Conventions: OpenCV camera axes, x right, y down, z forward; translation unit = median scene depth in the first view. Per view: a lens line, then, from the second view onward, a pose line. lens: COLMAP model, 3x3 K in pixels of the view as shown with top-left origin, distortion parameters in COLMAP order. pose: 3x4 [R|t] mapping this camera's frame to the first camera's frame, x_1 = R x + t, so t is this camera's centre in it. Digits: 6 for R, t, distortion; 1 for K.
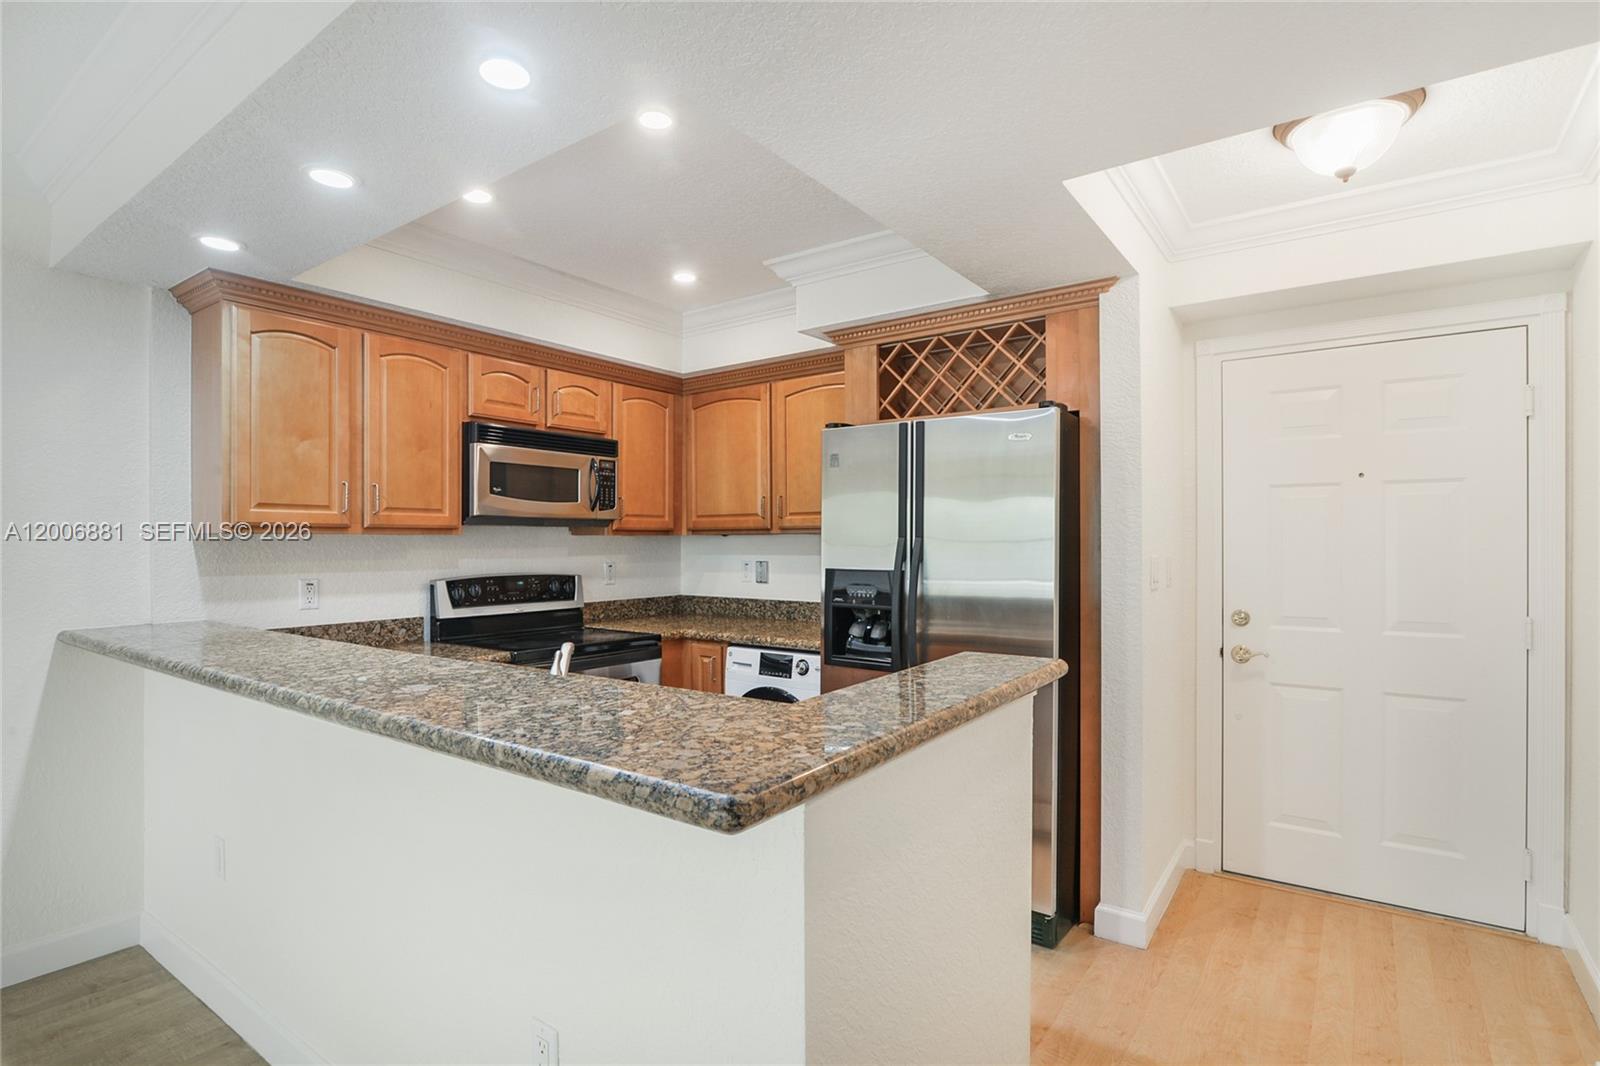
lens RADIAL K [[797.9, 0, 798.9], [0, 797.9, 545.5], [0, 0, 1]] dist [-0.017151, 0.001092]
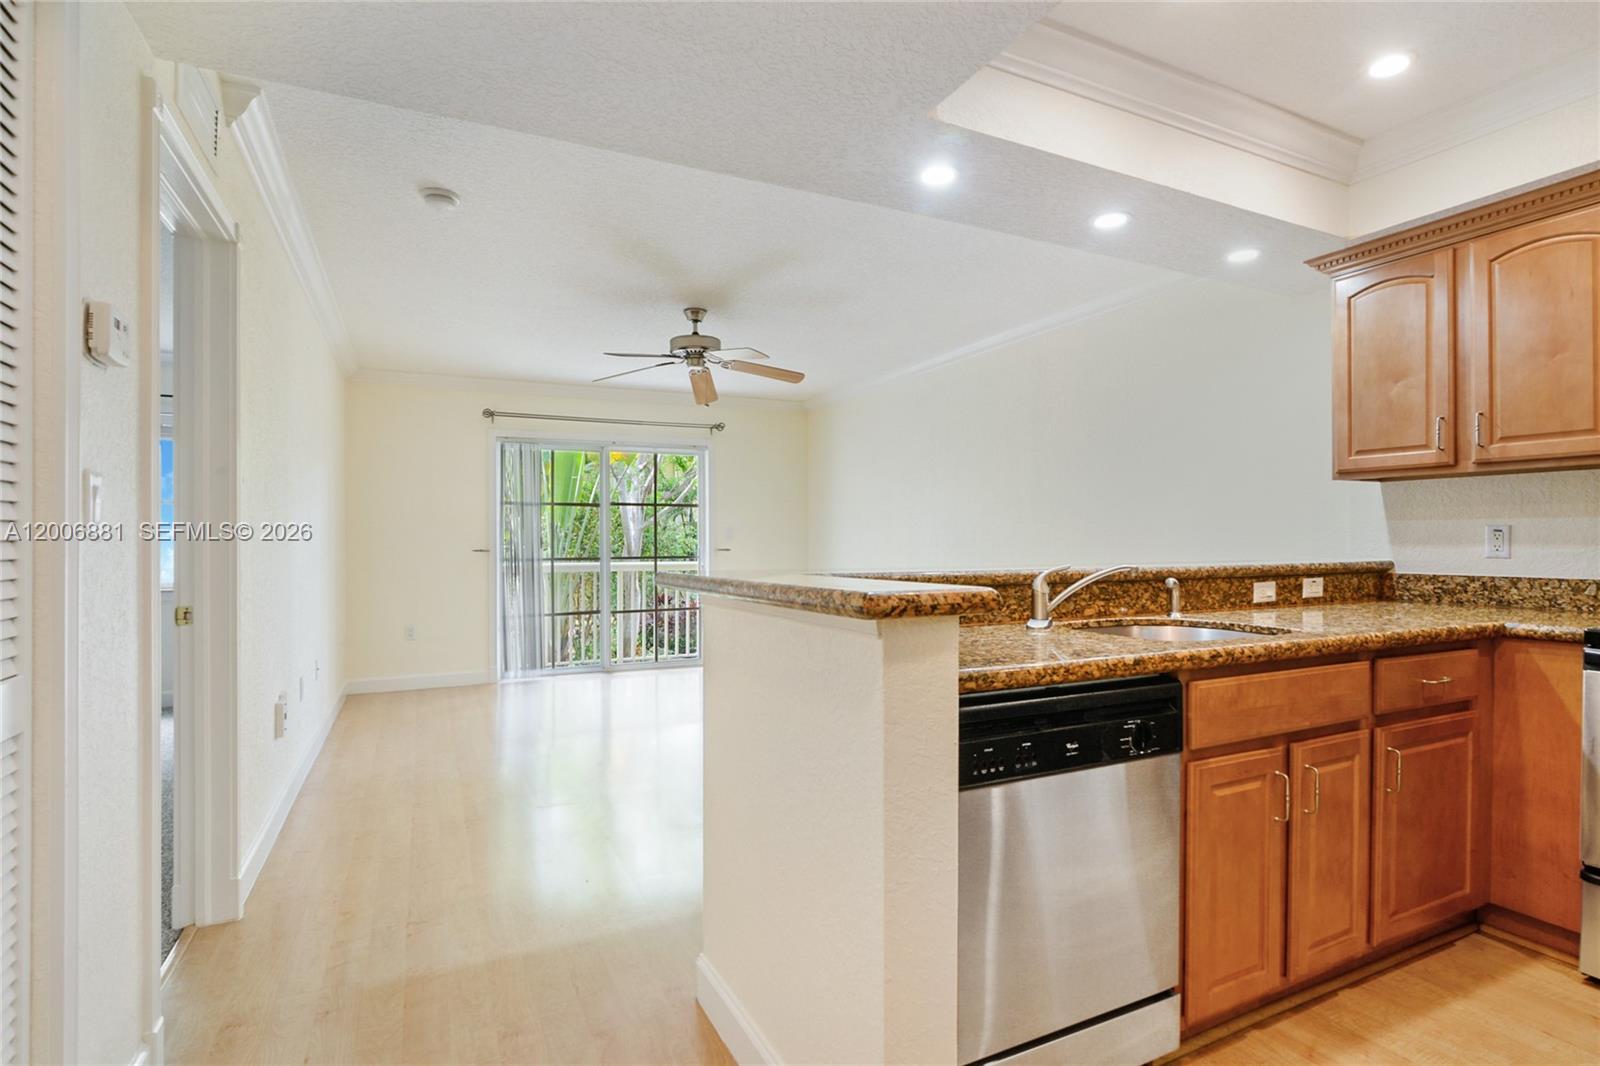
lens RADIAL K [[797.9, 0, 798.9], [0, 797.9, 545.5], [0, 0, 1]] dist [-0.017151, 0.001092]
pose [[-0.474818, 0.010324, -0.880023, 0.521839], [-0.000220, 0.999930, 0.011850, 0.051930], [0.880084, 0.005820, -0.474783, 0.677523]]
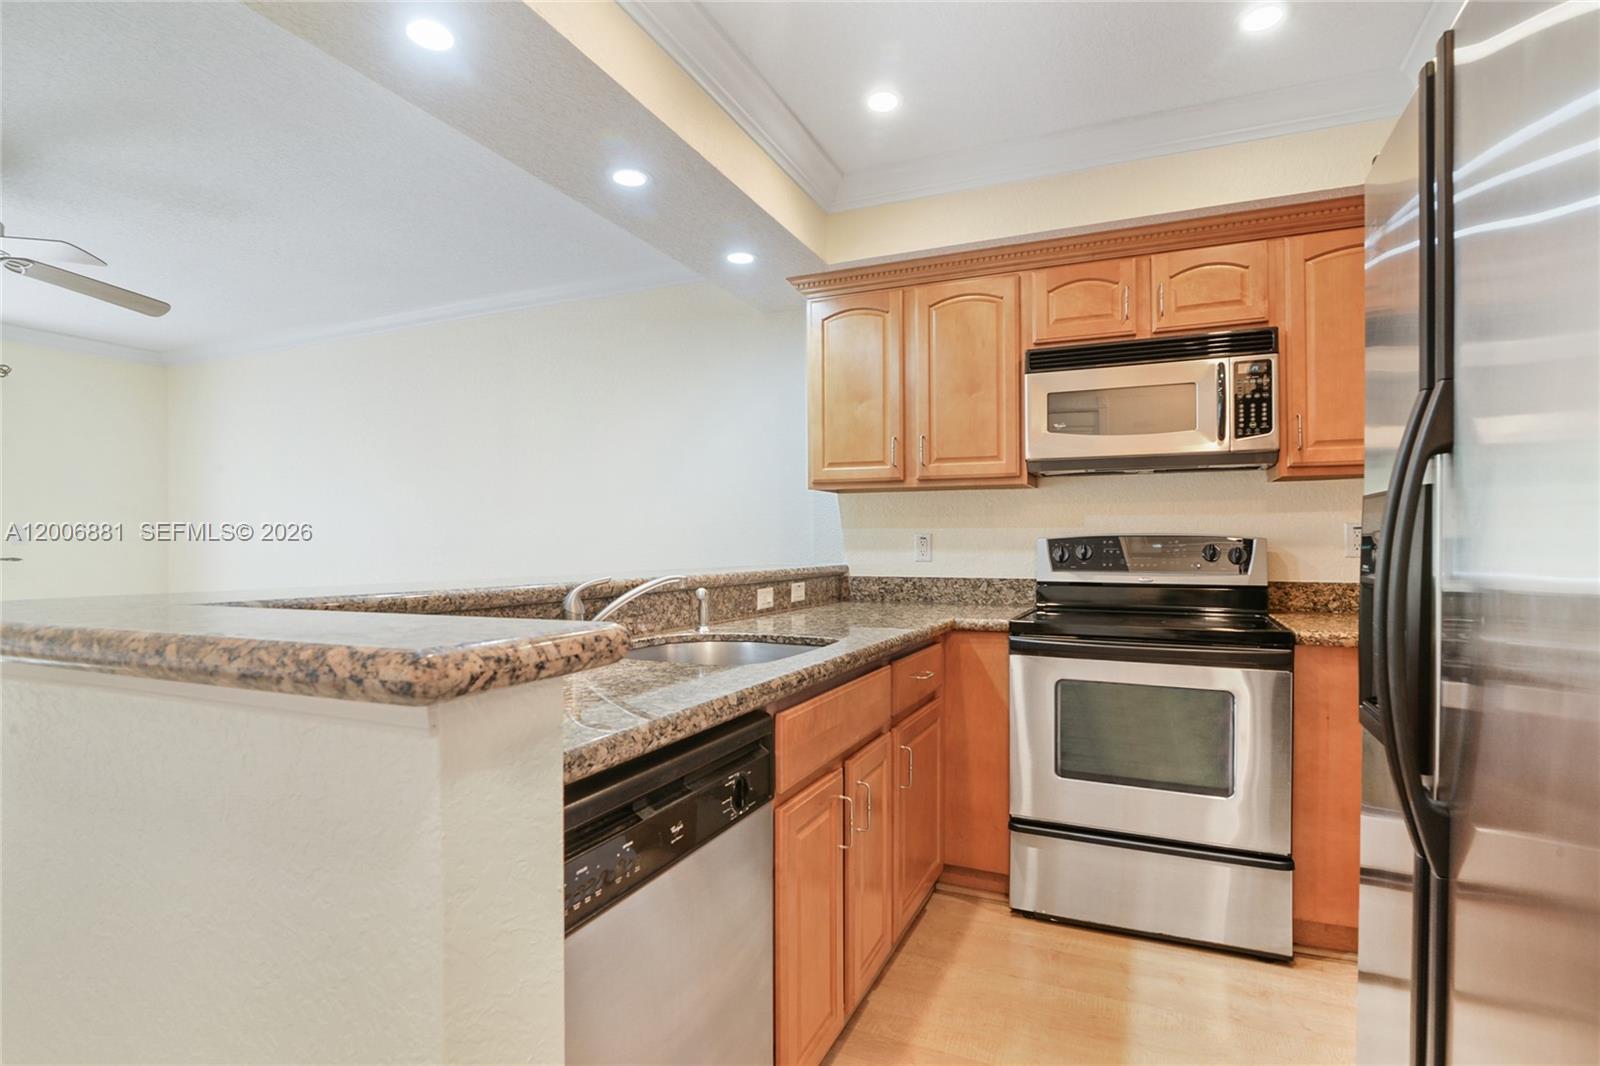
lens RADIAL K [[797.9, 0, 798.9], [0, 797.9, 545.5], [0, 0, 1]] dist [-0.017151, 0.001092]
pose [[0.200702, 0.003900, -0.979644, 0.379258], [-0.005348, 0.999982, 0.002885, 0.052878], [0.979638, 0.004660, 0.200720, 0.579831]]
